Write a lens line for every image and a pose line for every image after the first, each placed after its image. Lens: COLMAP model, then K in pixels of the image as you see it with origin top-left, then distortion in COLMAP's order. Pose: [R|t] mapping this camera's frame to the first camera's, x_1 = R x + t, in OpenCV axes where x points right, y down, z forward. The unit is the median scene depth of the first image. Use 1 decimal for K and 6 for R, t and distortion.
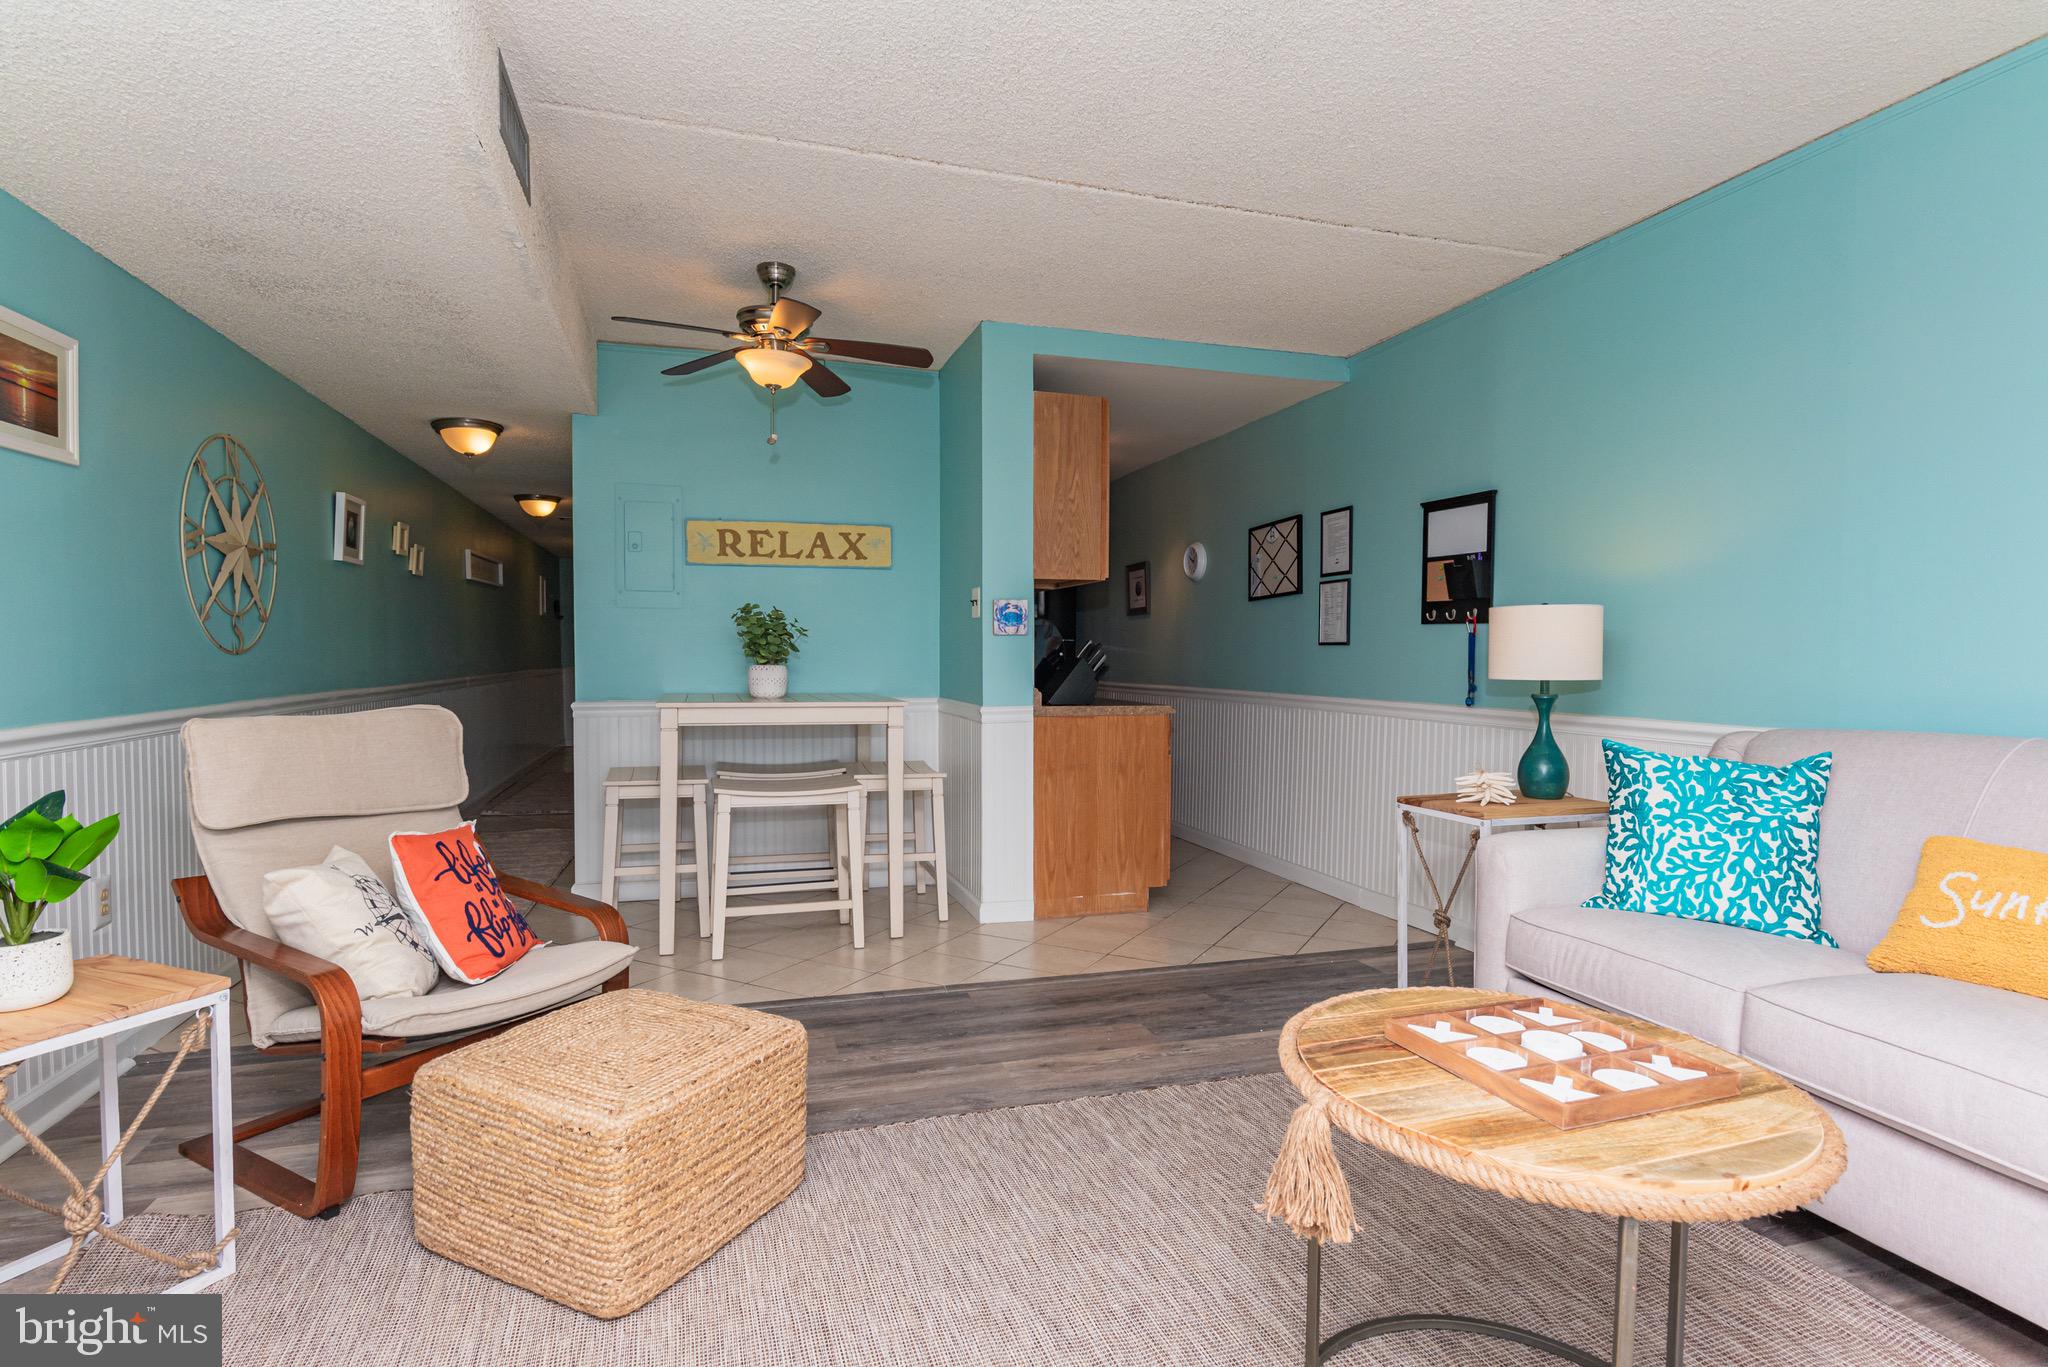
lens RADIAL K [[1027.7, 0, 1028.5], [0, 1027.7, 688.3], [0, 0, 1]] dist [0.001236, -0.000471]
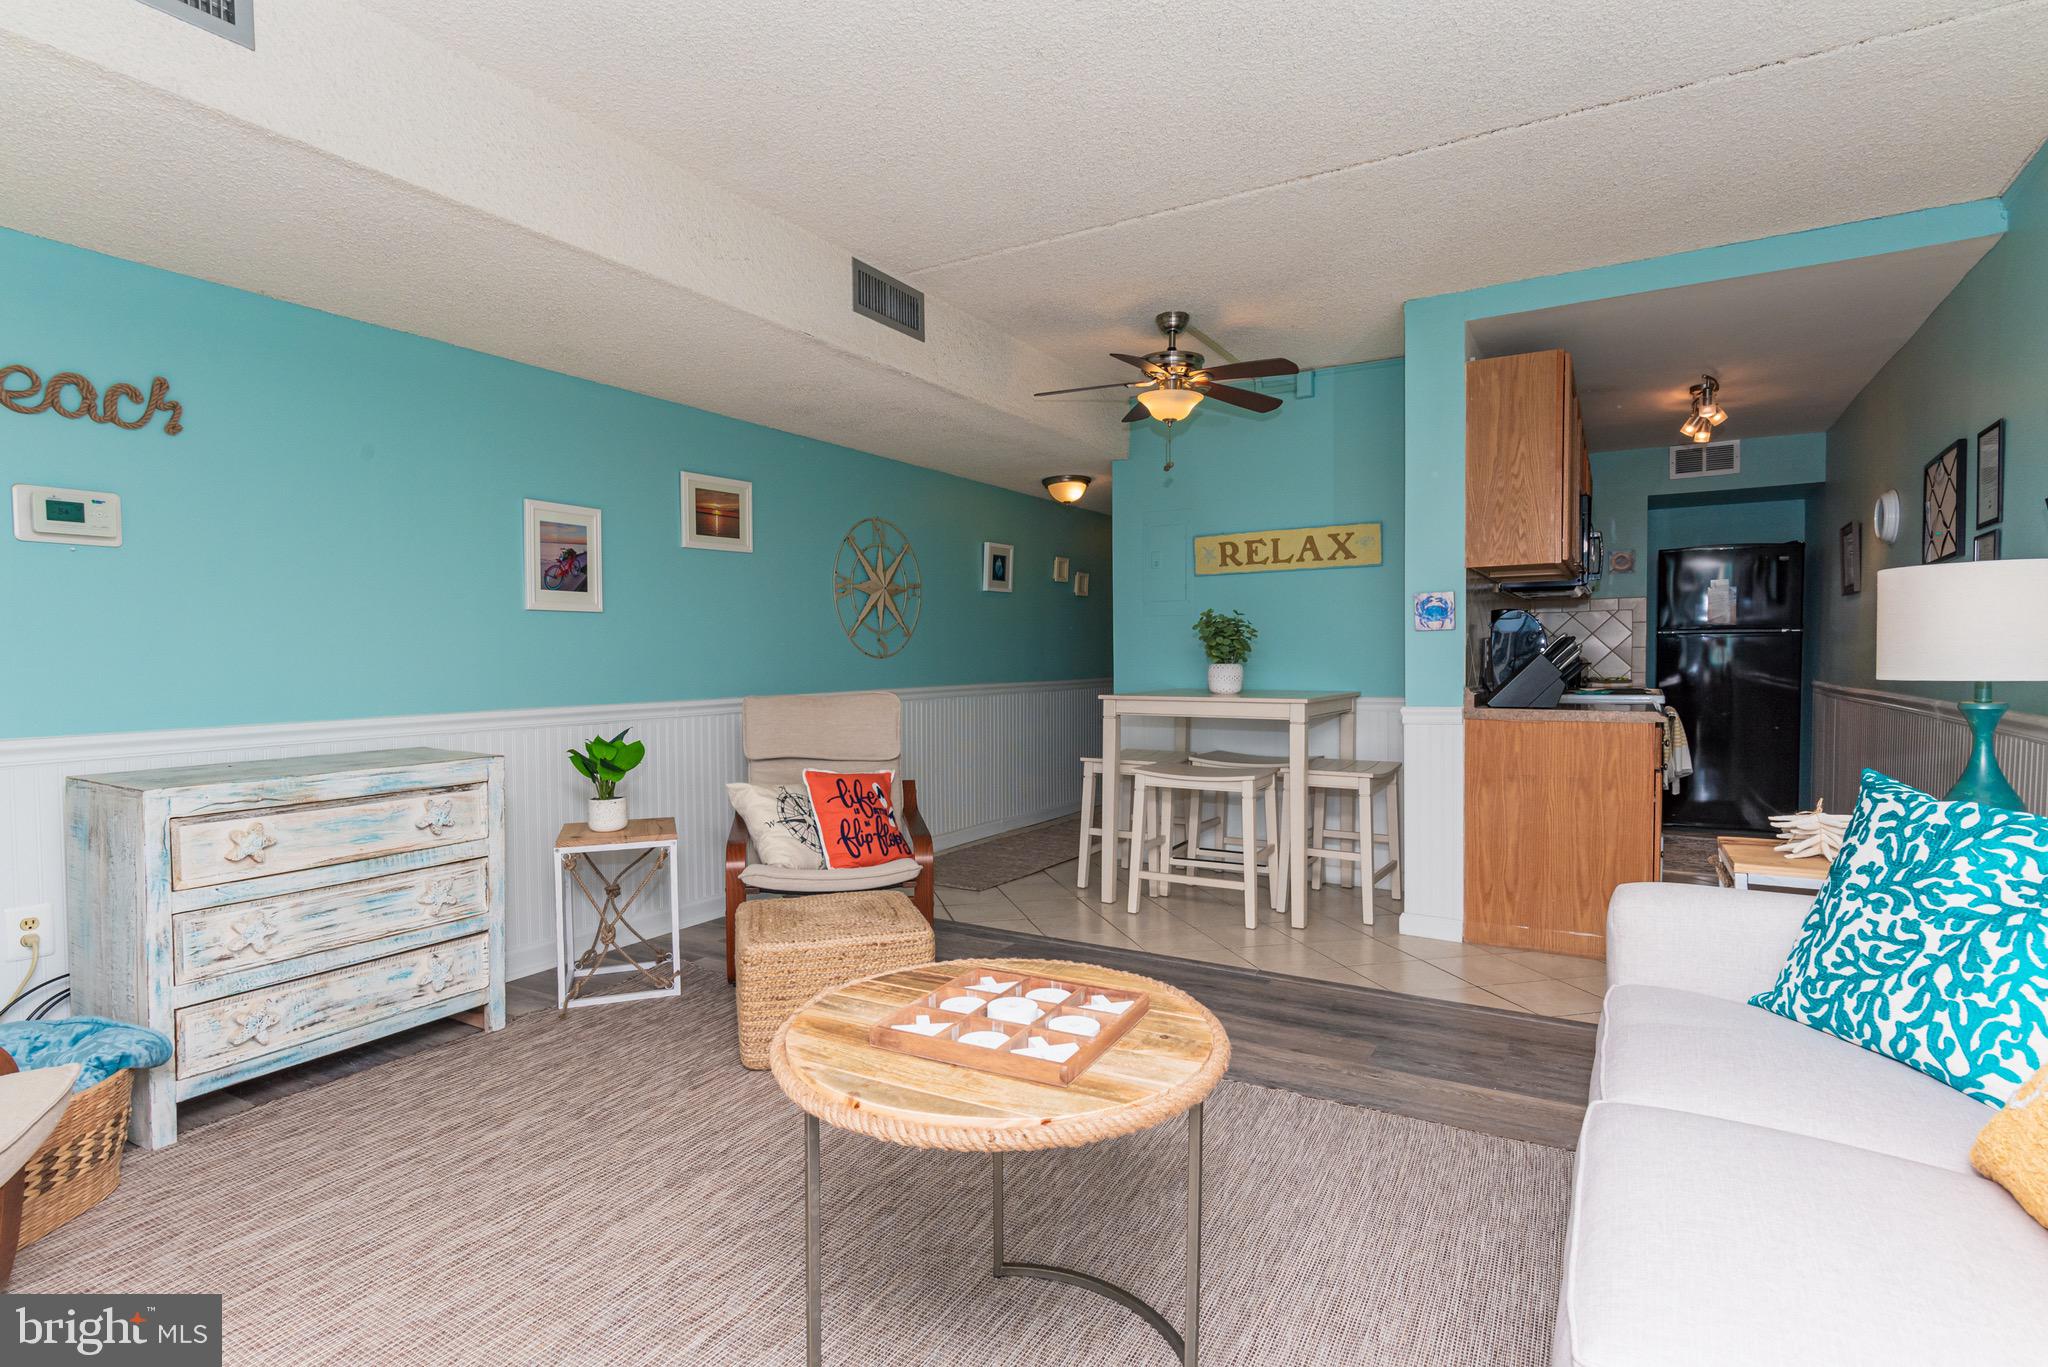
lens RADIAL K [[1040.5, 0, 1016.6], [0, 1040.5, 685.6], [0, 0, 1]] dist [0.000922, 0.000662]
pose [[0.664798, 0.010872, -0.746944, 0.666689], [-0.013629, 0.999904, 0.002424, 0.001849], [0.746899, 0.008569, 0.664883, 0.137725]]
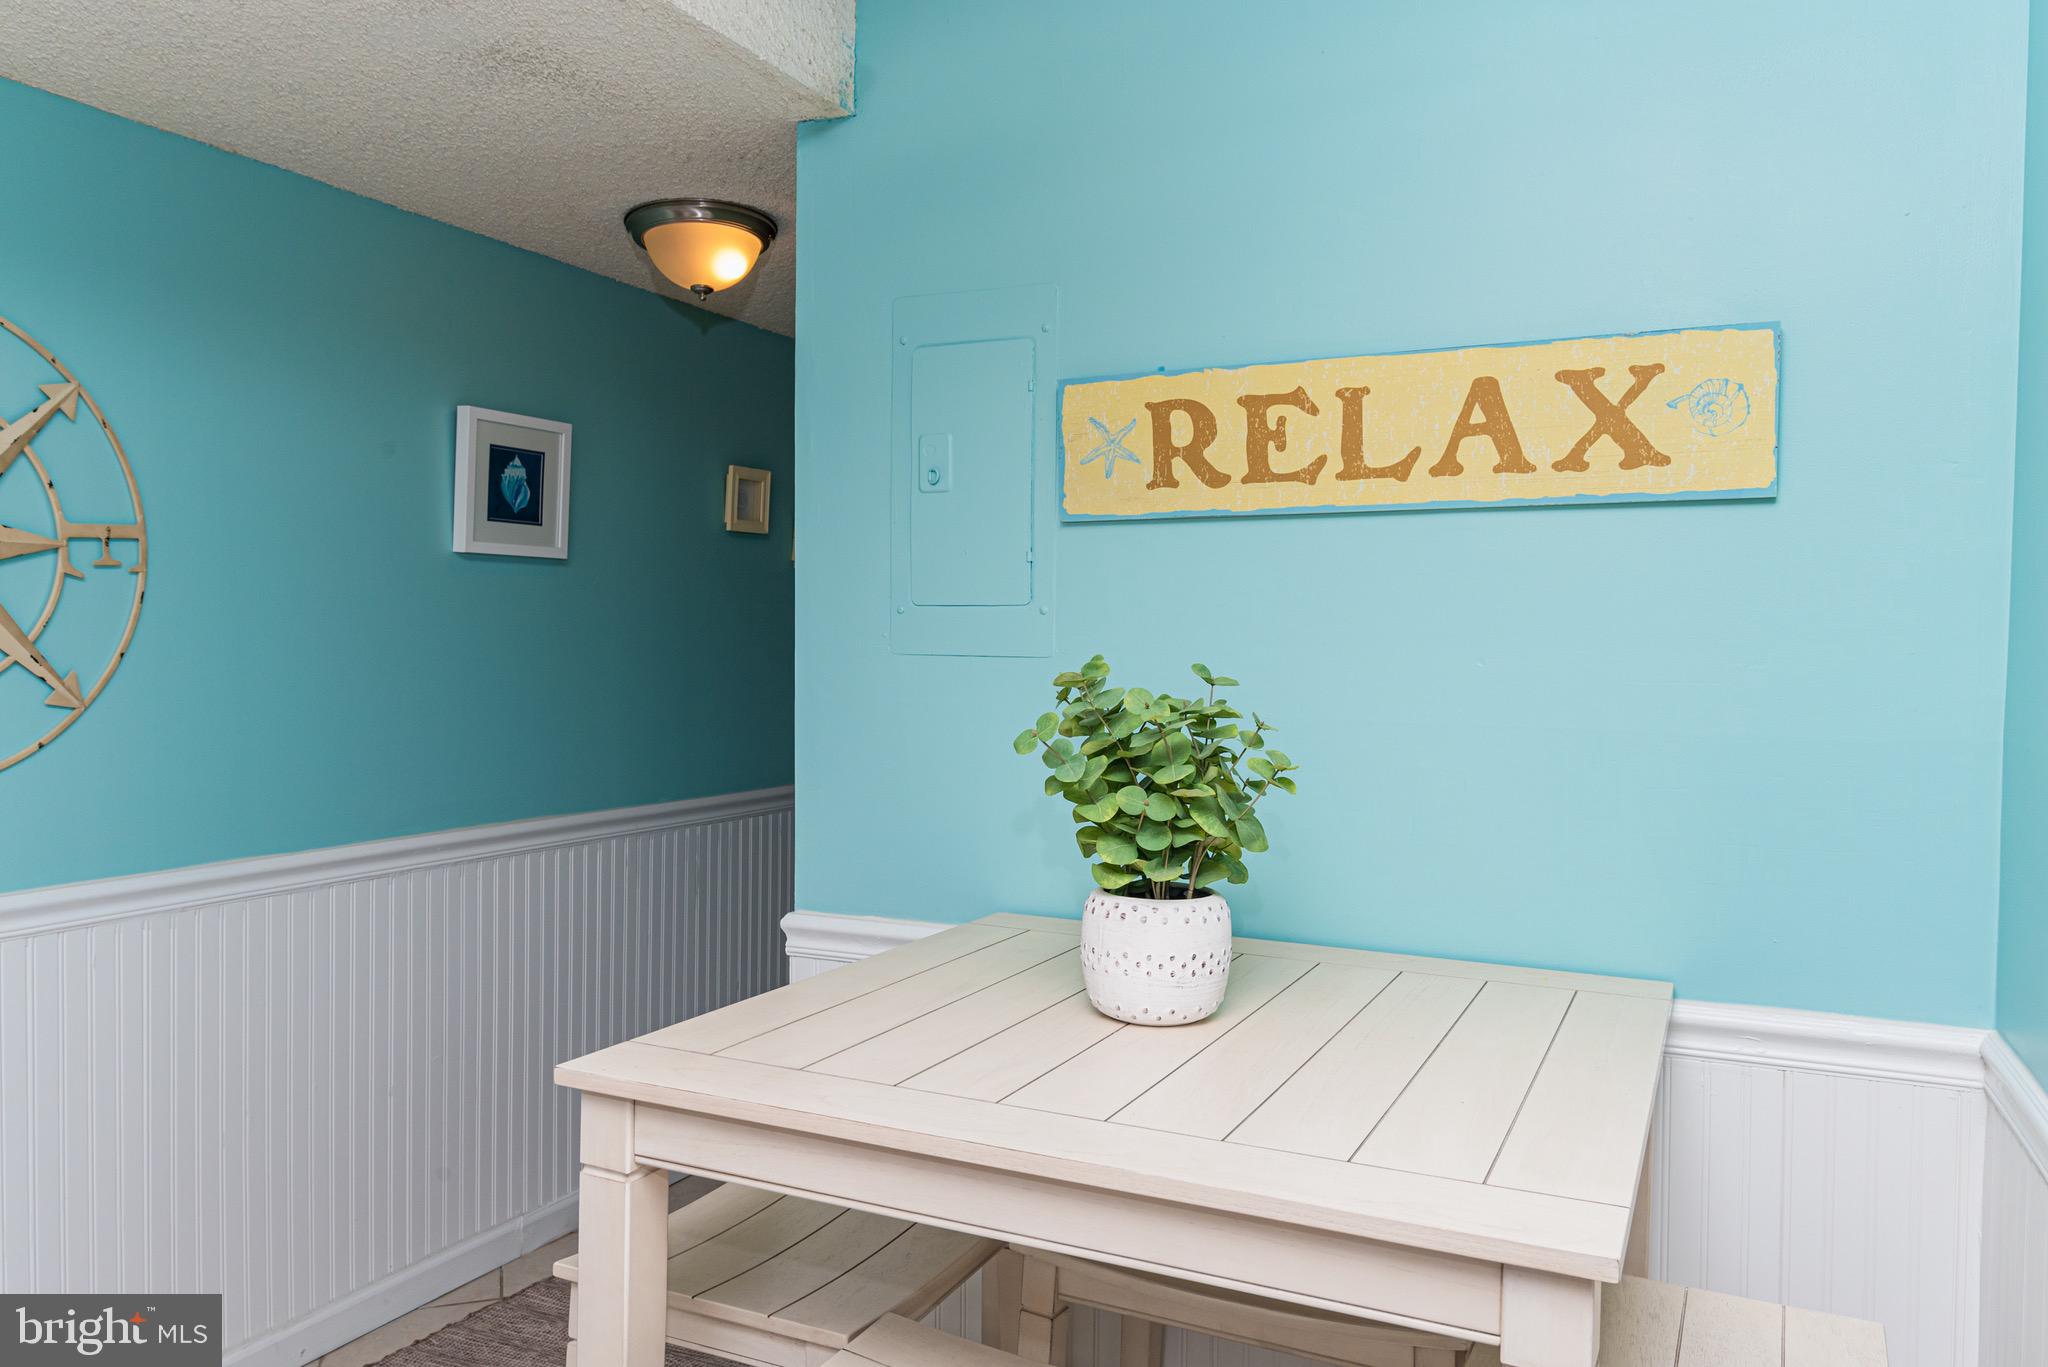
lens RADIAL K [[1481.4, 0, 1024.5], [0, 1481.4, 715.8], [0, 0, 1]] dist [-0.005087, 0.001268]
pose [[0.730593, 0.036618, -0.681830, -0.034979], [-0.030317, 0.999316, 0.021184, -0.114453], [0.682140, 0.005194, 0.731204, 1.080886]]
